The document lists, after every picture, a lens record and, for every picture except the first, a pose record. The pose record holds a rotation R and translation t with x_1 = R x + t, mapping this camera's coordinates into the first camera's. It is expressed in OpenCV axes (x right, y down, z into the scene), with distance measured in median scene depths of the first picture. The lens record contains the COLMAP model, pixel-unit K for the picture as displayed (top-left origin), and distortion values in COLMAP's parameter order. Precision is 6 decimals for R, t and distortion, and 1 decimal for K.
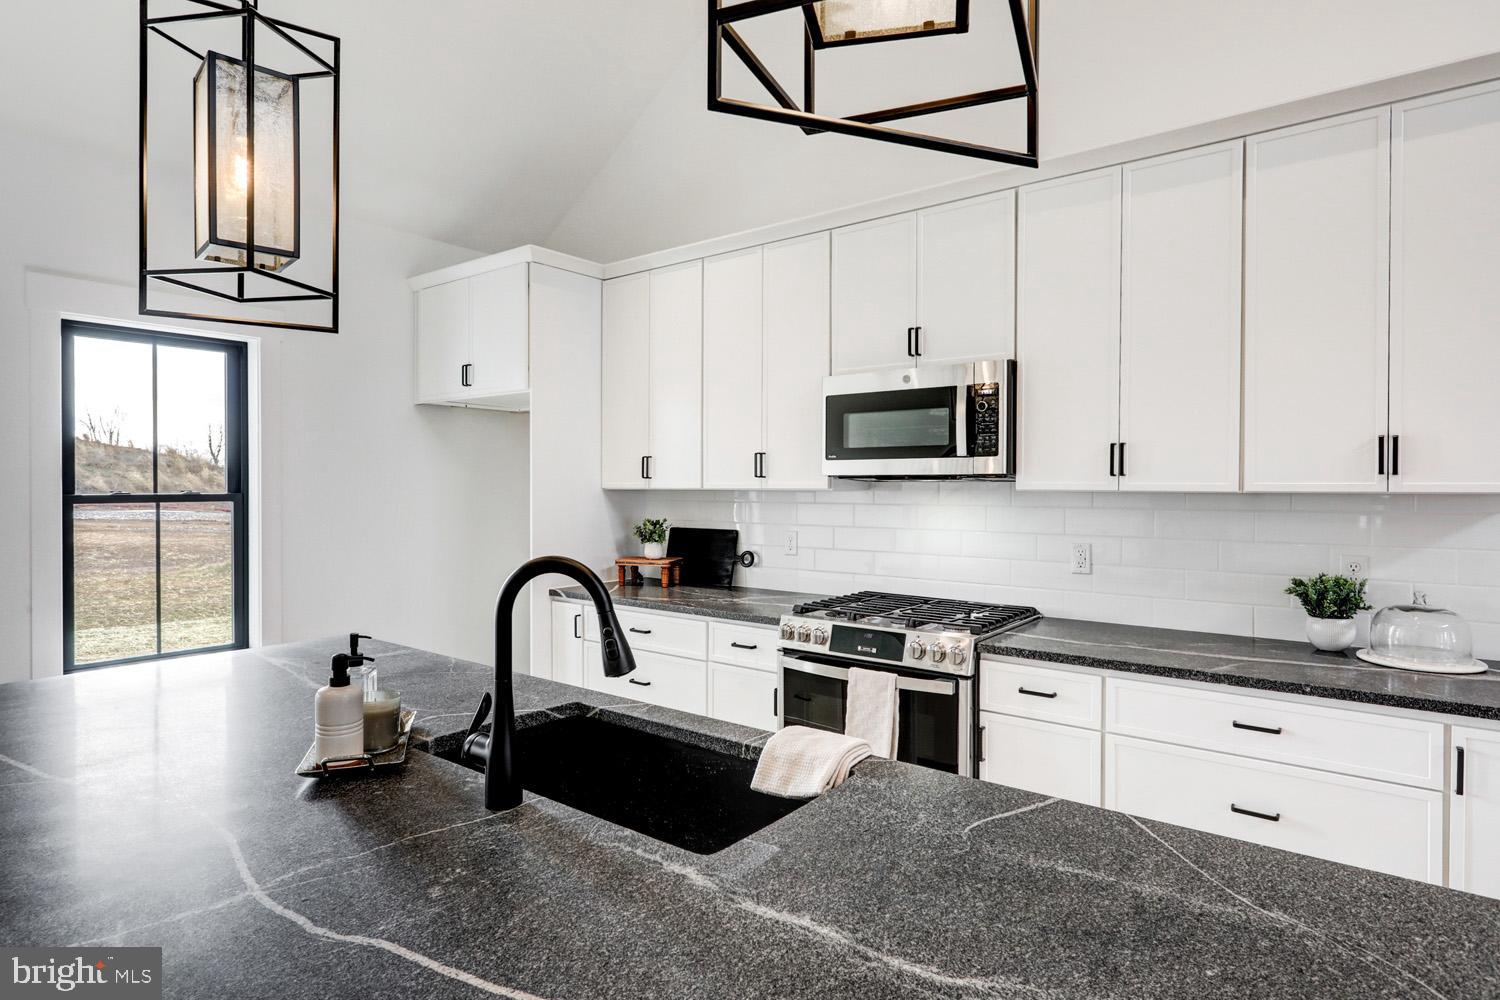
lens RADIAL K [[807.6, 0, 756.4], [0, 807.6, 496.9], [0, 0, 1]] dist [0.000678, 0.000334]
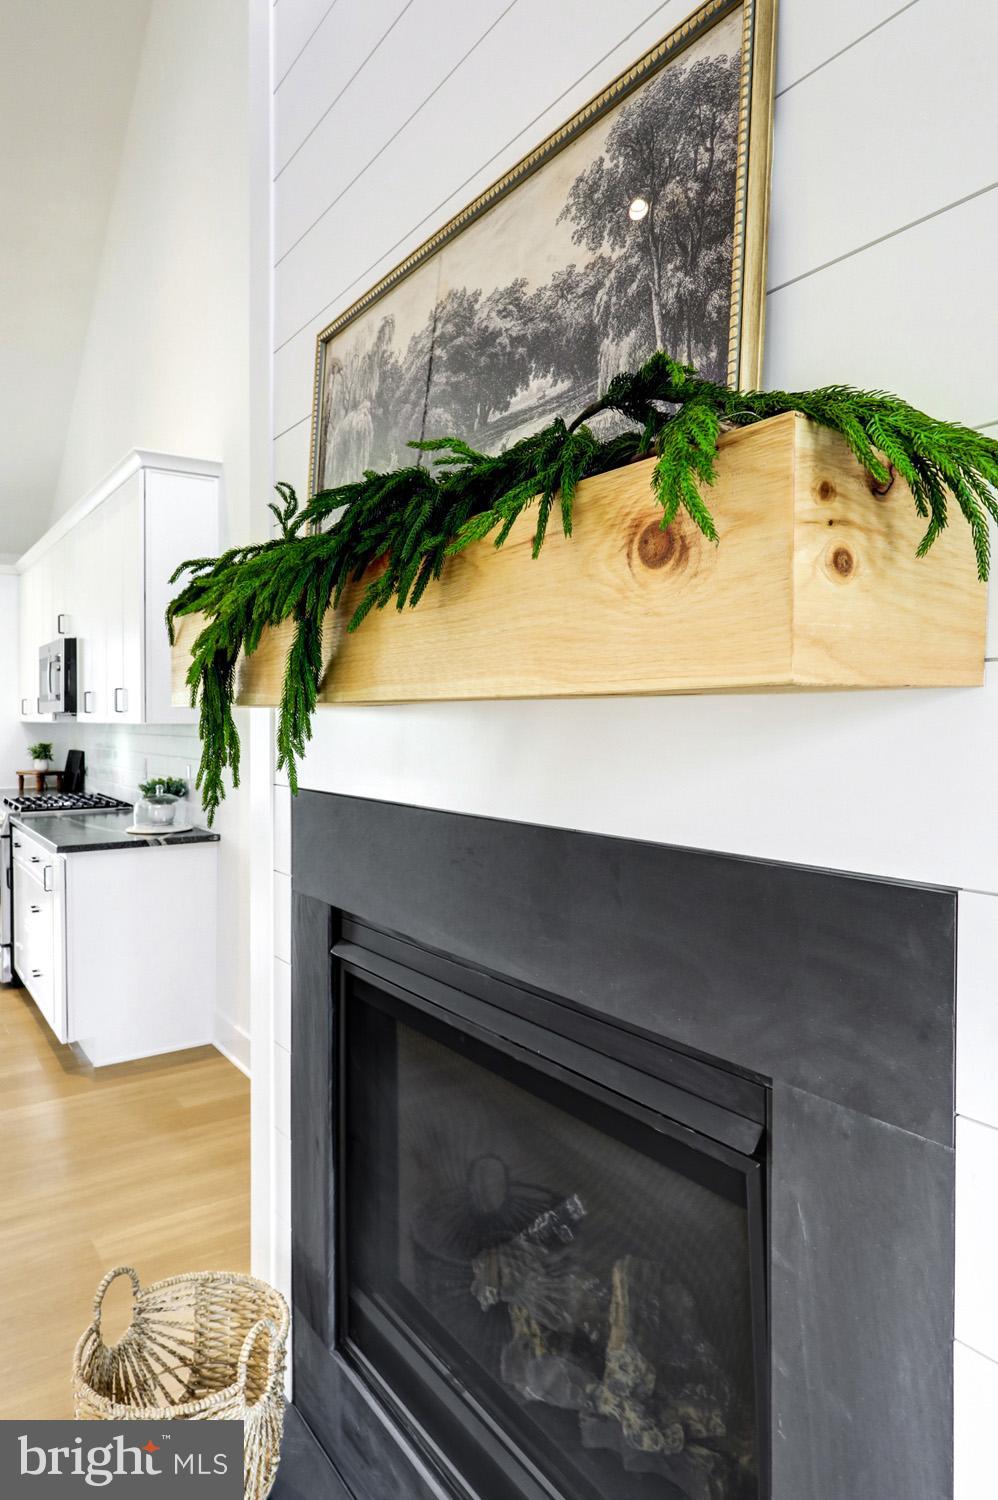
lens RADIAL K [[916.0, 0, 509.1], [0, 916.0, 727.2], [0, 0, 1]] dist [0.006372, 0.001462]
pose [[0.954492, -0.000150, -0.298236, 1.562149], [-0.001412, 0.999986, -0.005024, 0.008442], [0.298233, 0.005216, 0.954479, -0.406218]]
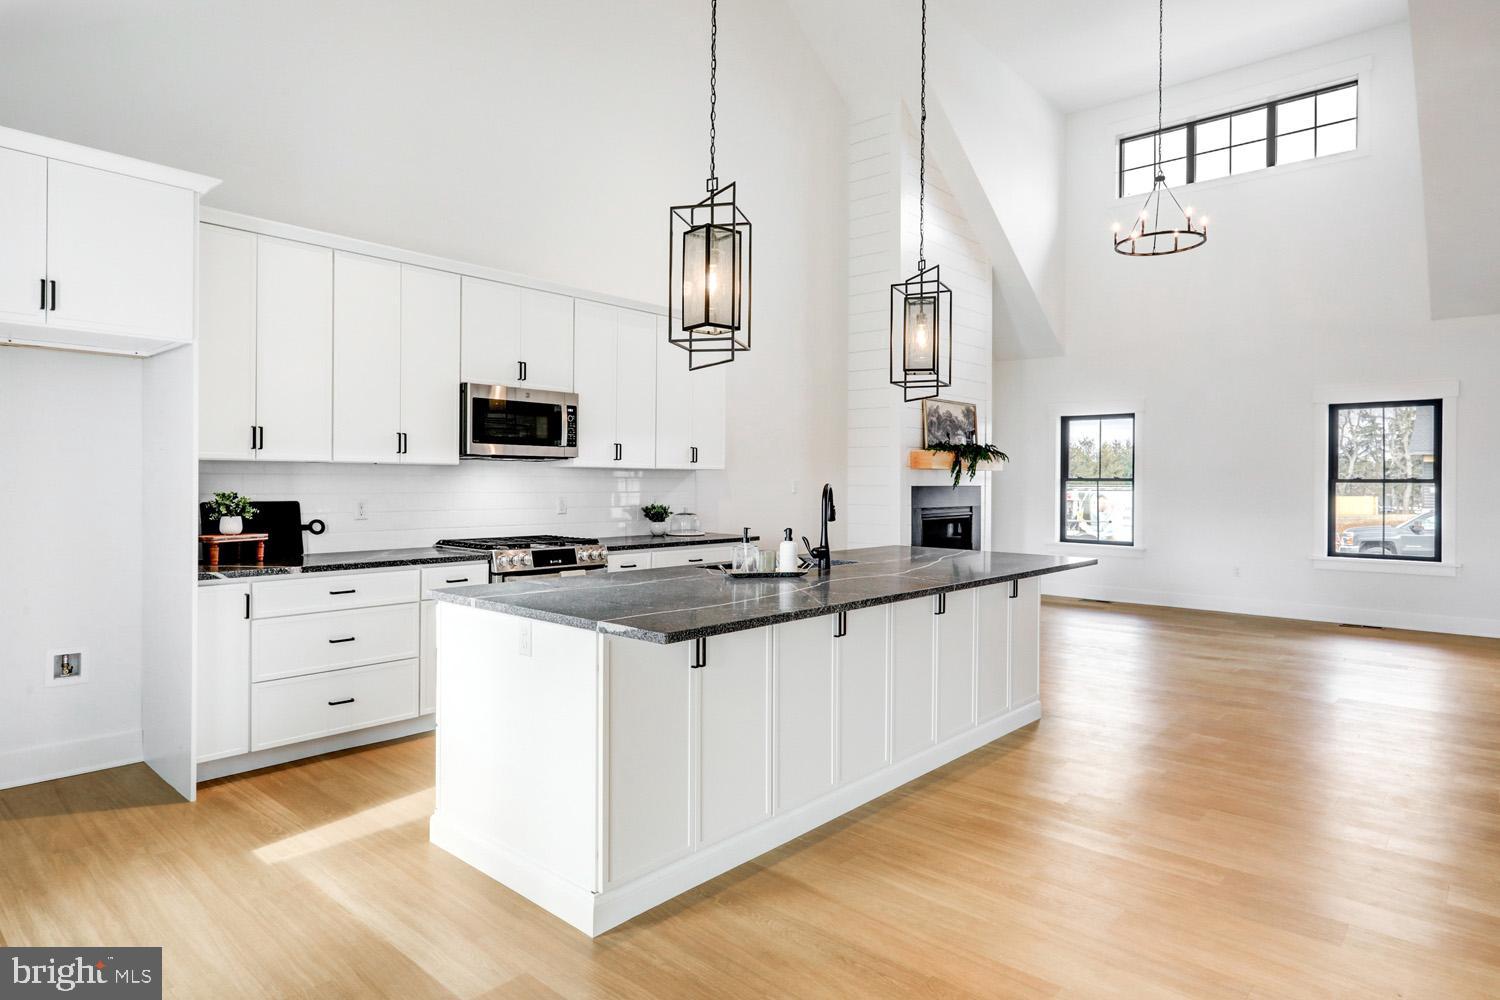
lens RADIAL K [[854.4, 0, 769.4], [0, 854.4, 479.7], [0, 0, 1]] dist [-0.001494, 0.000209]
pose [[0.060727, 0.000424, 0.998154, -1.493048], [0.006789, 0.999977, -0.000838, 0.025220], [-0.998131, 0.006827, 0.060723, 0.437042]]
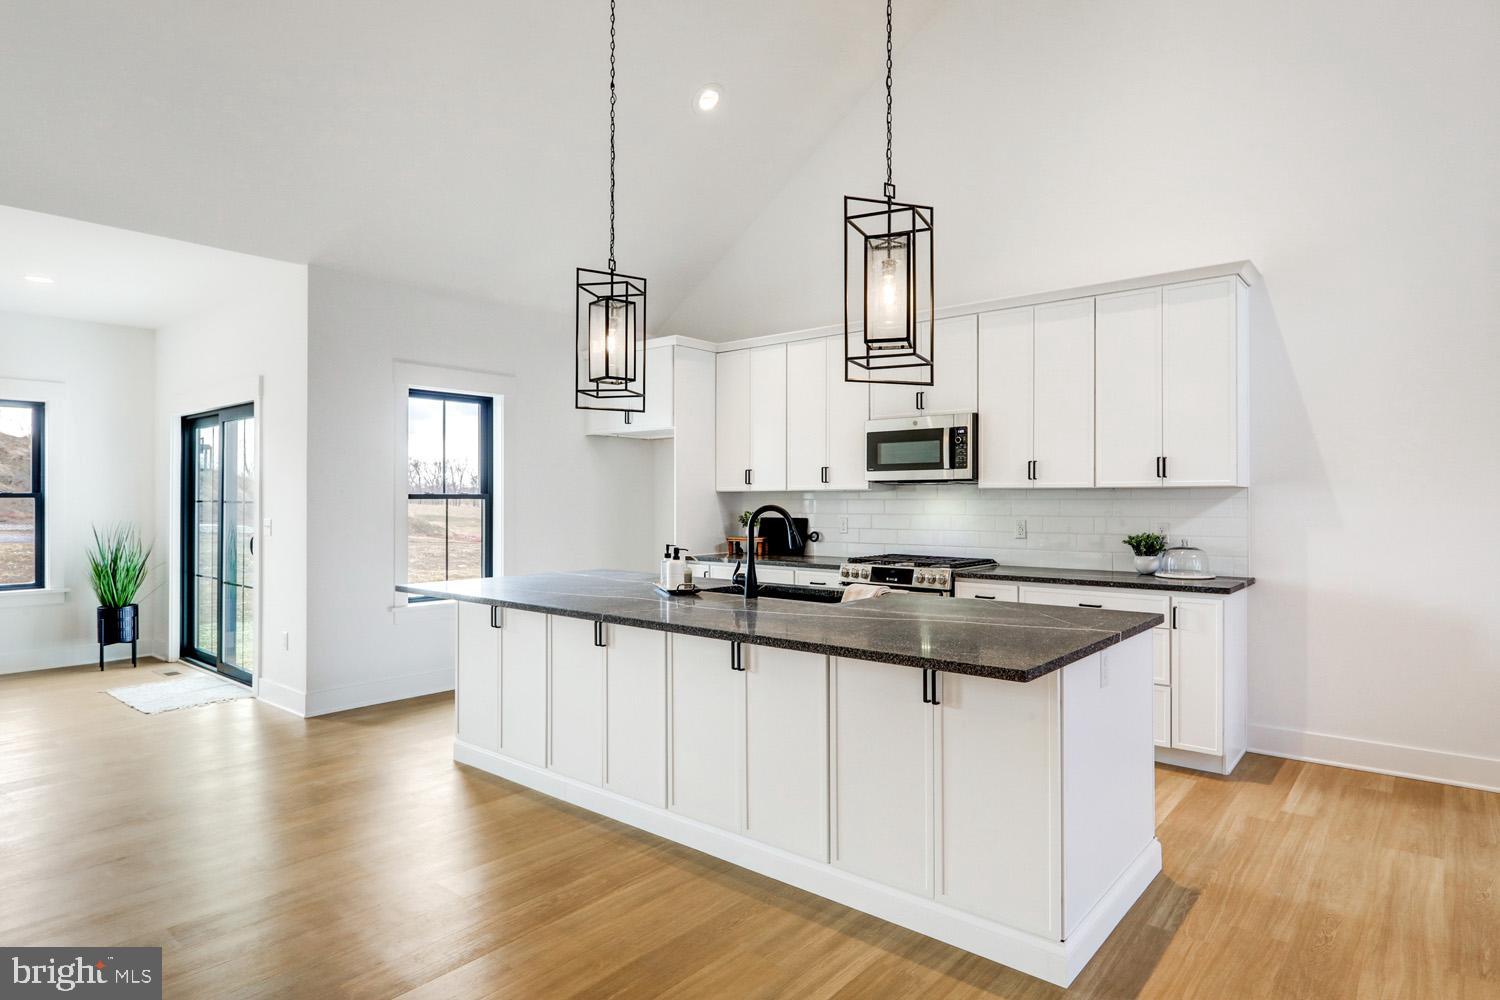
lens RADIAL K [[829.9, 0, 750.0], [0, 829.9, 500.0], [0, 0, 1]] dist [-0.002519, 0.000290]
pose [[0.999058, -0.001389, -0.043374, -0.086566], [0.000716, 0.999879, -0.015530, 0.042536], [0.043390, 0.015484, 0.998938, -0.766559]]
